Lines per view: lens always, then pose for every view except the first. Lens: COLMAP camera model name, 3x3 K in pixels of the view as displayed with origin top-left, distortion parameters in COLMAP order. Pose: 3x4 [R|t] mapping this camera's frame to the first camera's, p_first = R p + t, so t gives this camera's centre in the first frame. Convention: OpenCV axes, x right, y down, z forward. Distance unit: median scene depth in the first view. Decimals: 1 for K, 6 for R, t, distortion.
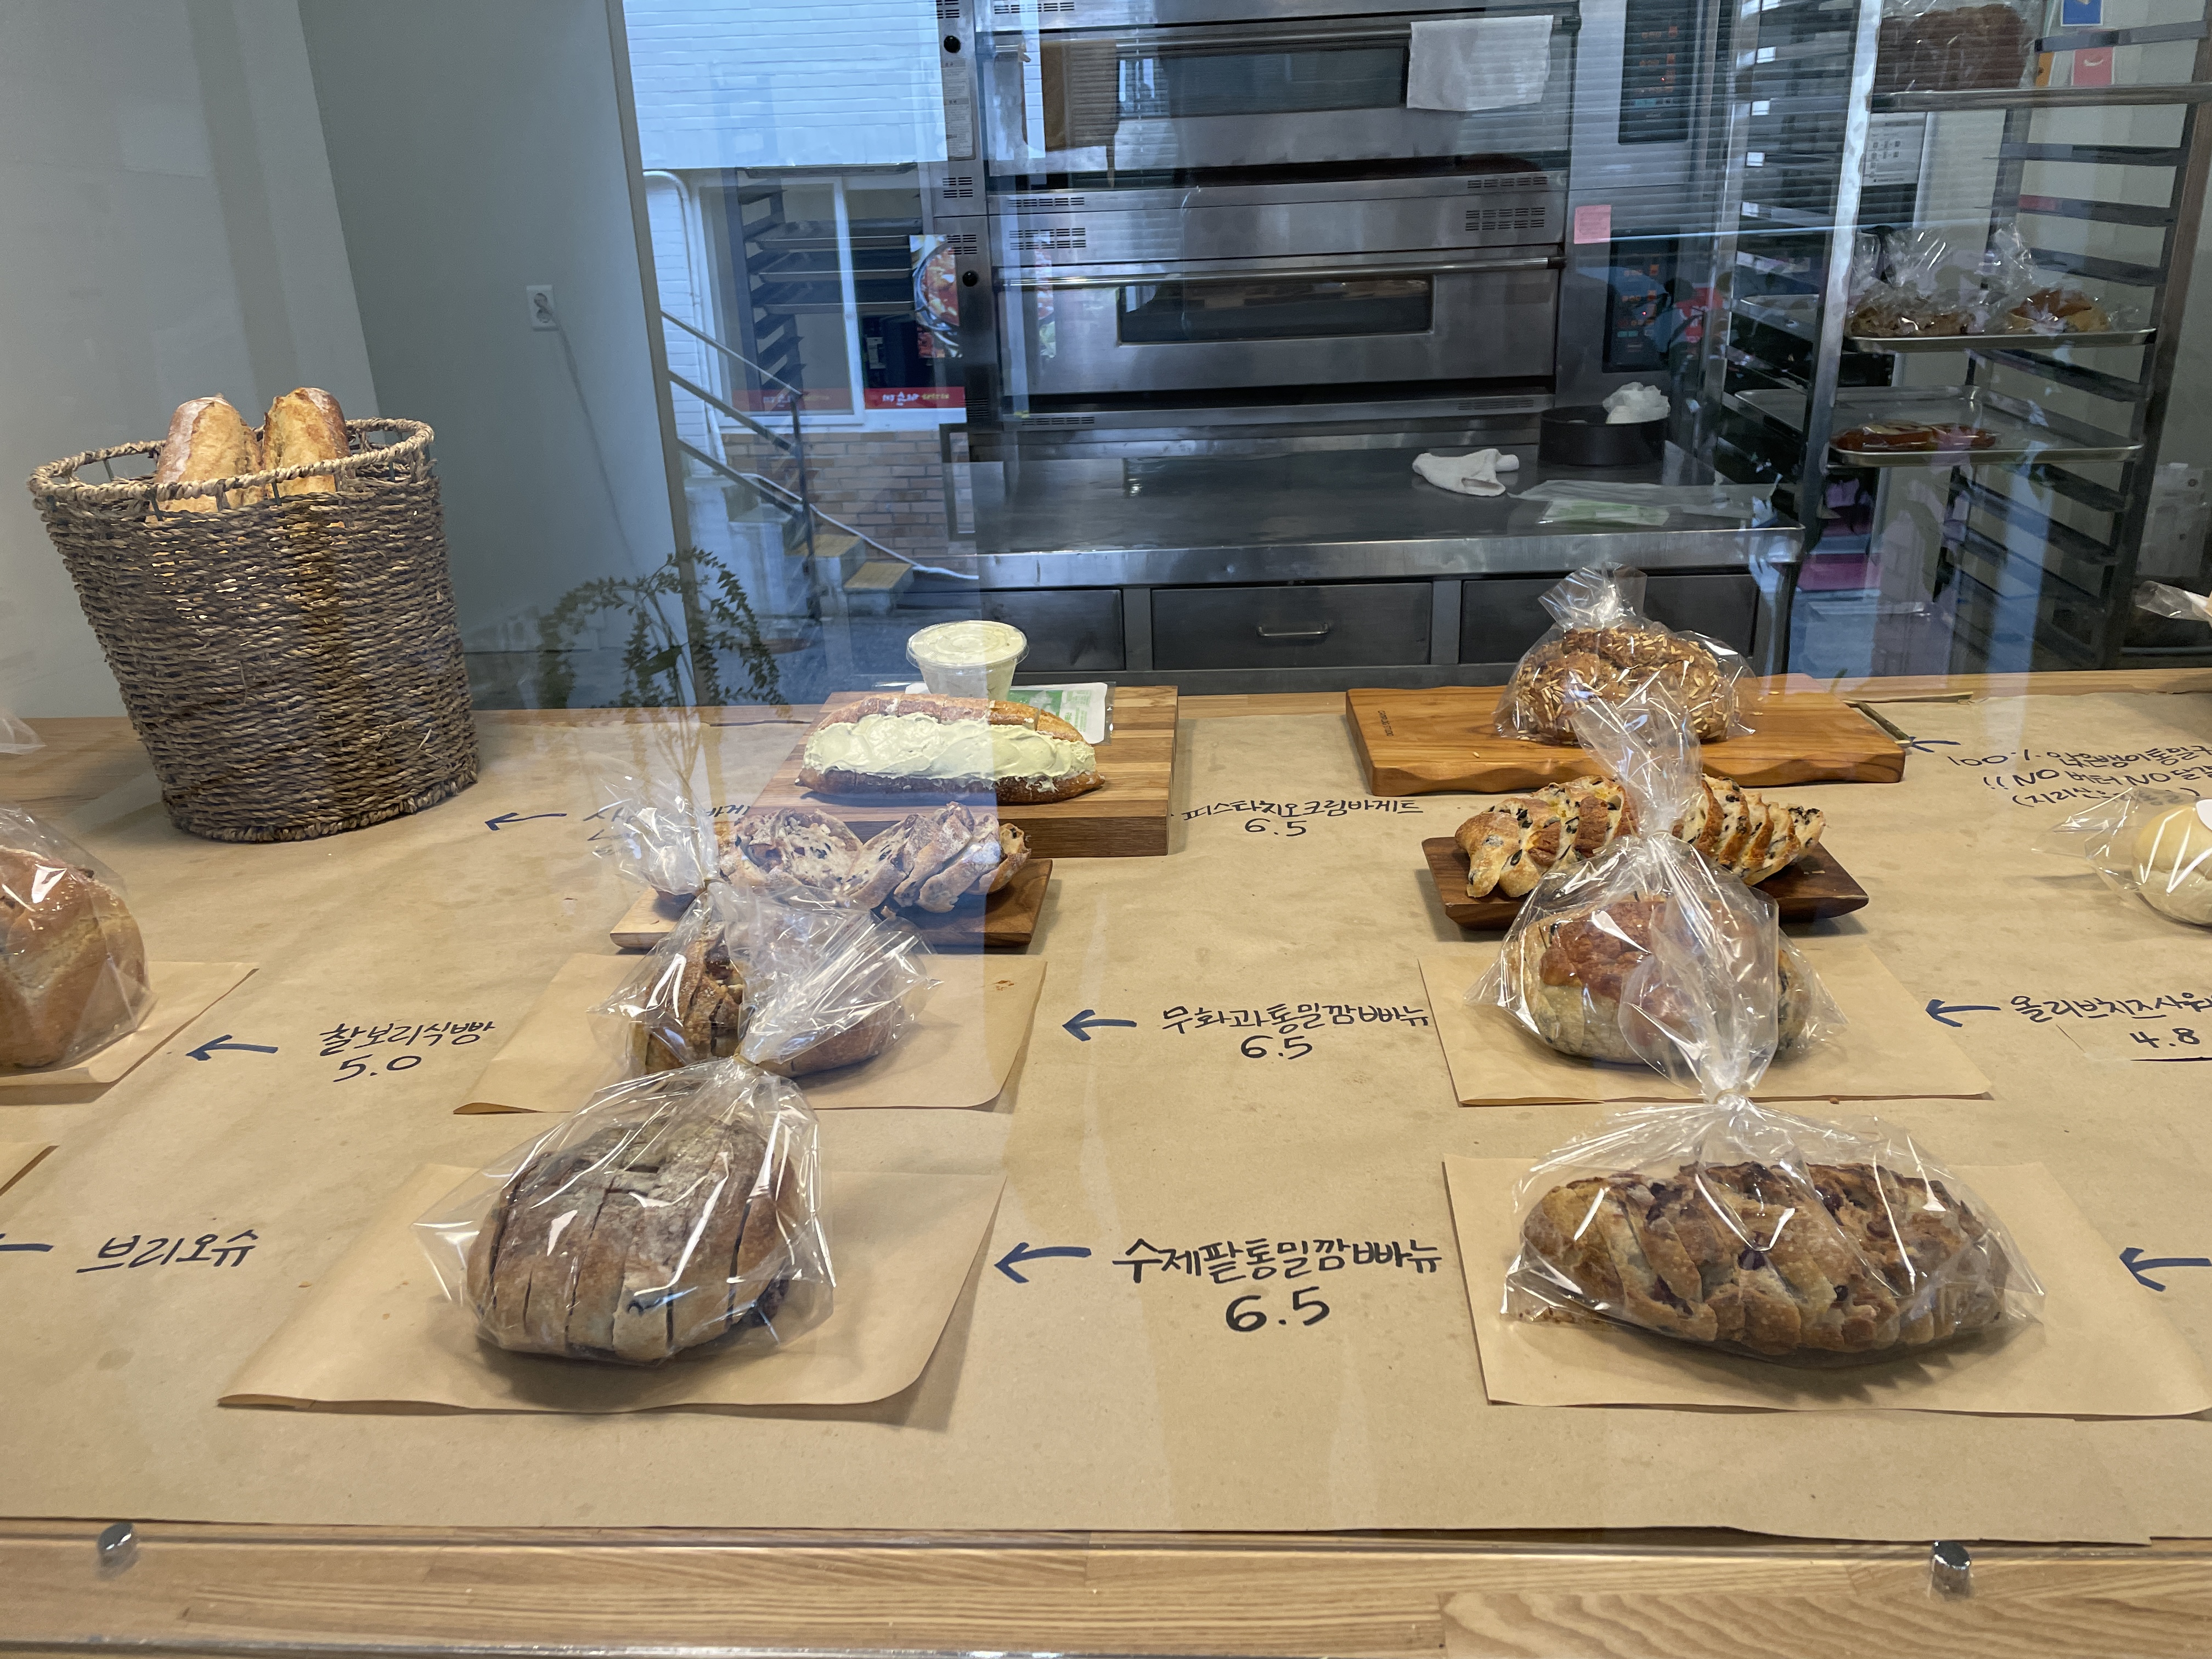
lens RADIAL K [[1657.4, 0, 1106.0], [0, 1657.4, 829.5], [0, 0, 1]] dist [0.099972, -0.132553]
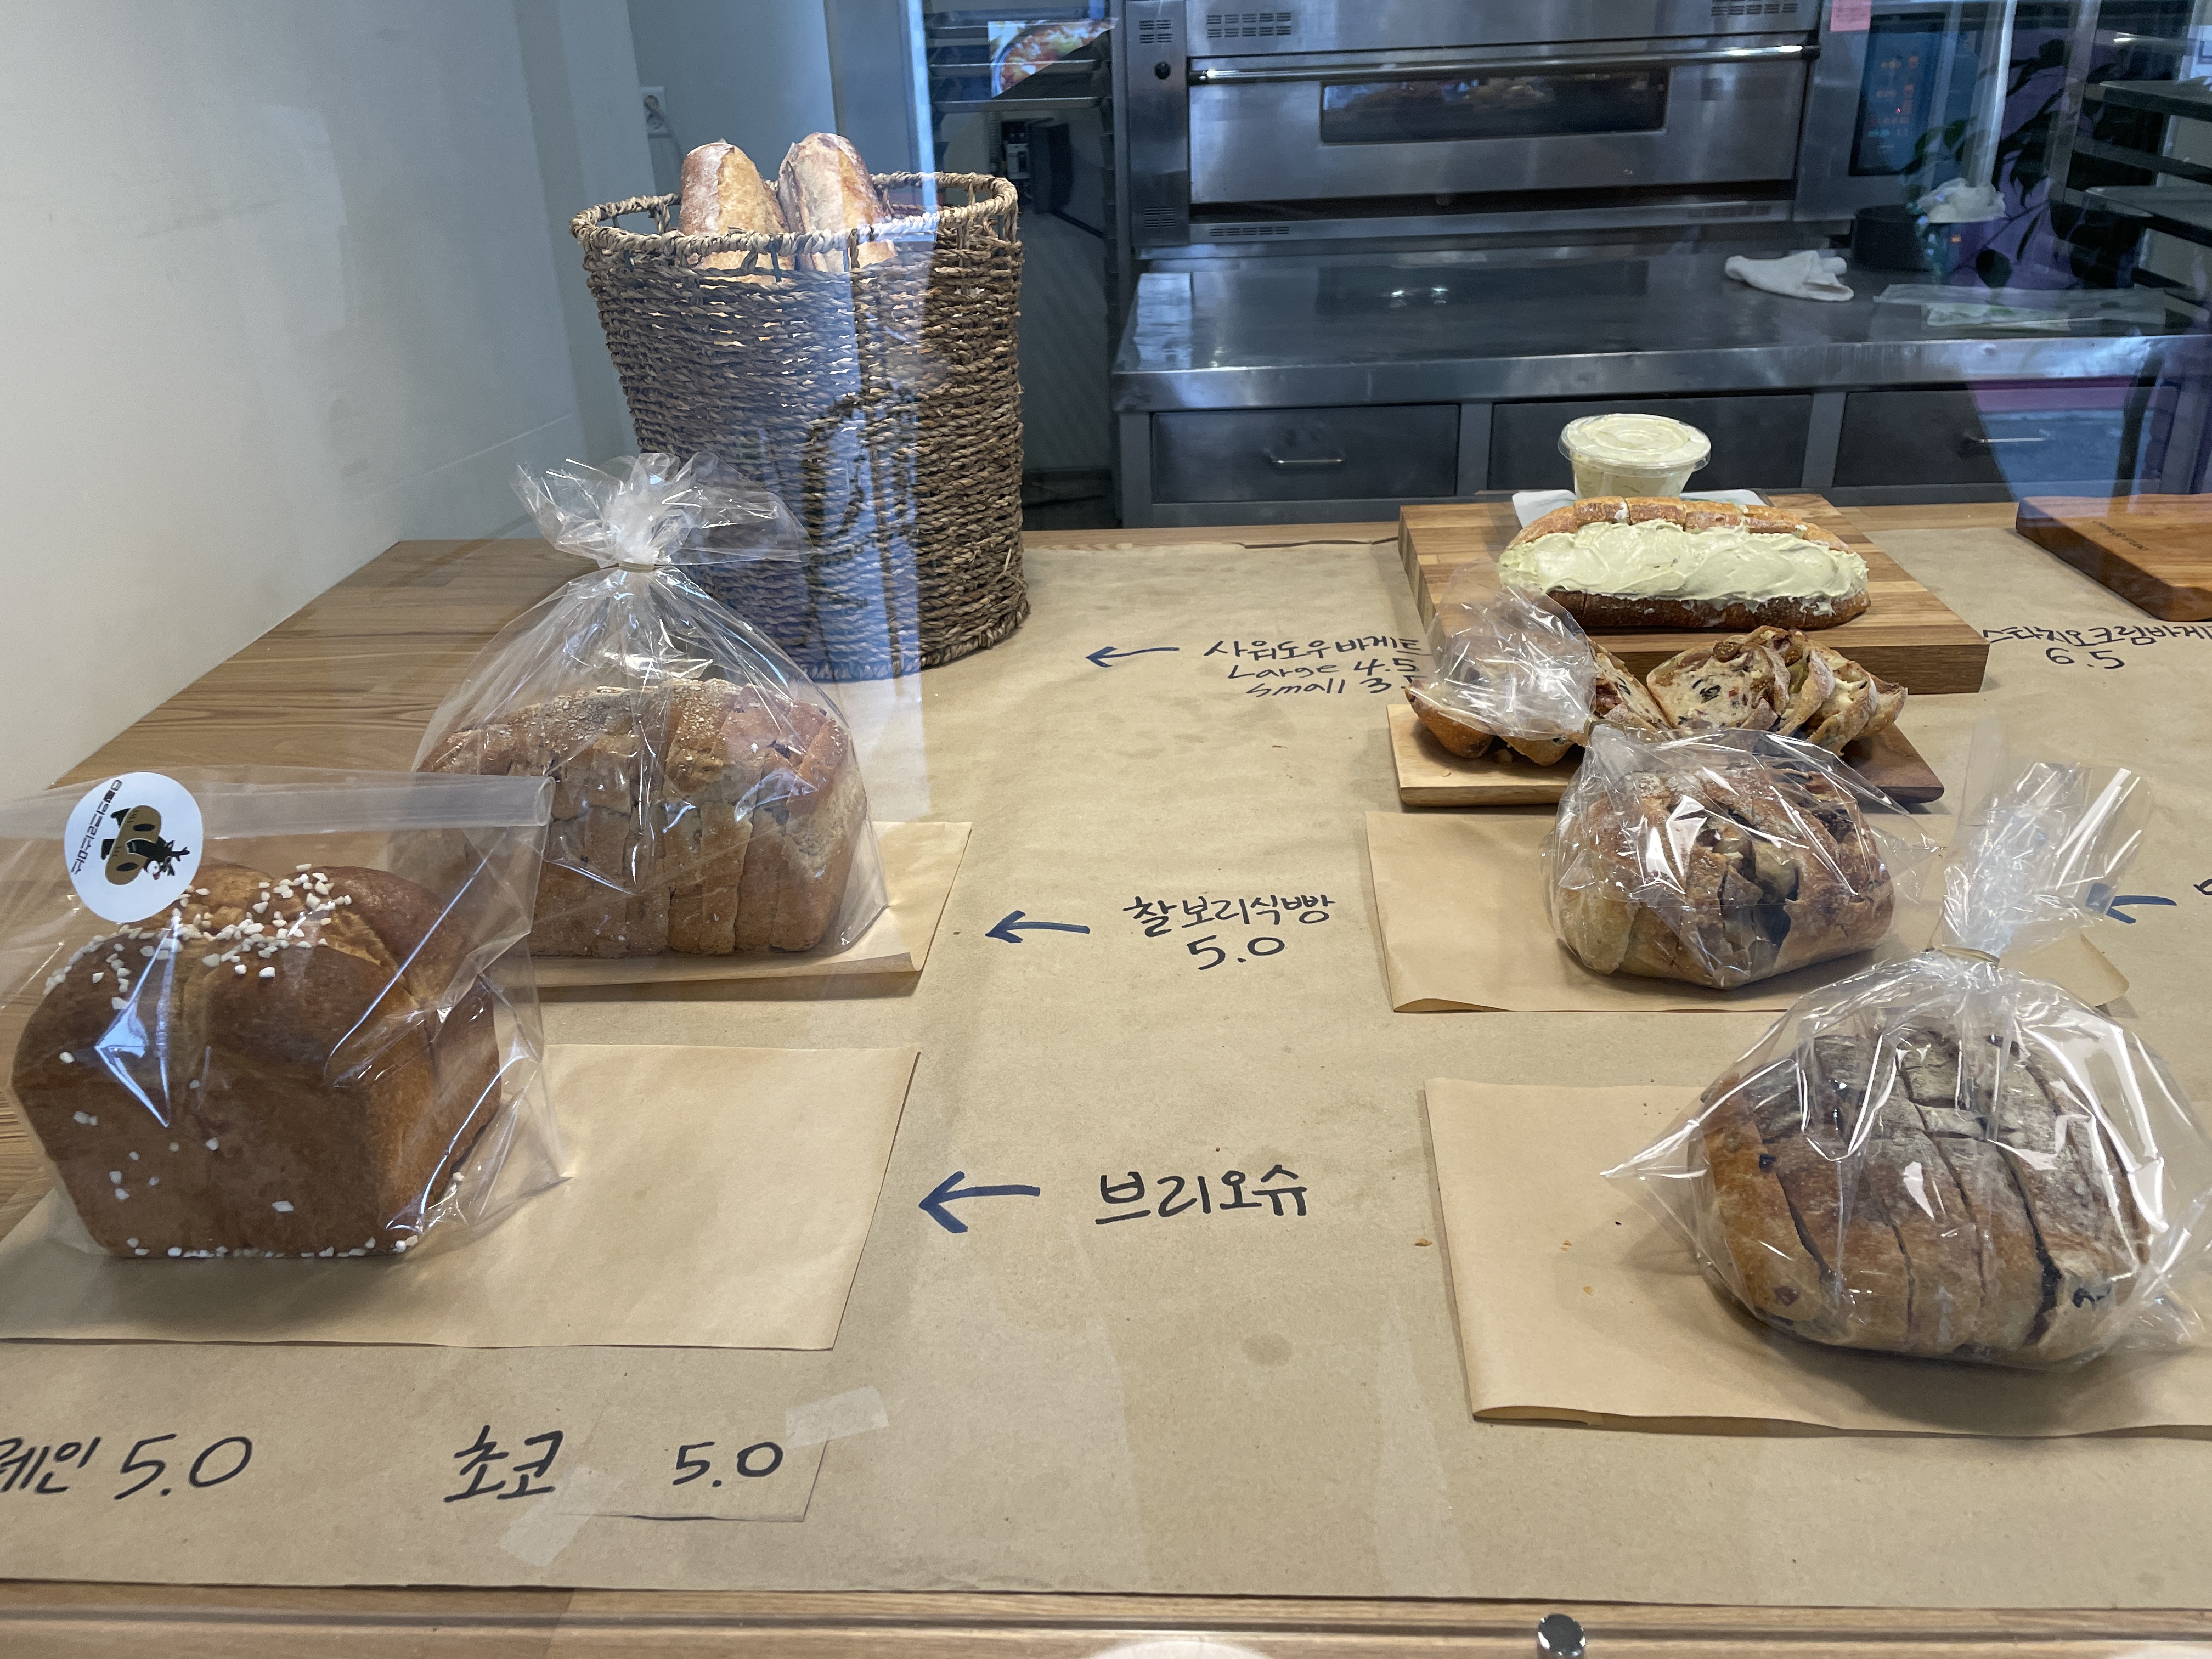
lens RADIAL K [[1657.4, 0, 1106.0], [0, 1657.4, 829.5], [0, 0, 1]] dist [0.099972, -0.132553]
pose [[0.999966, -0.001751, 0.008063, -0.382226], [0.001038, 0.996151, 0.087651, 0.009216], [-0.008186, -0.087640, 0.996119, 0.157439]]
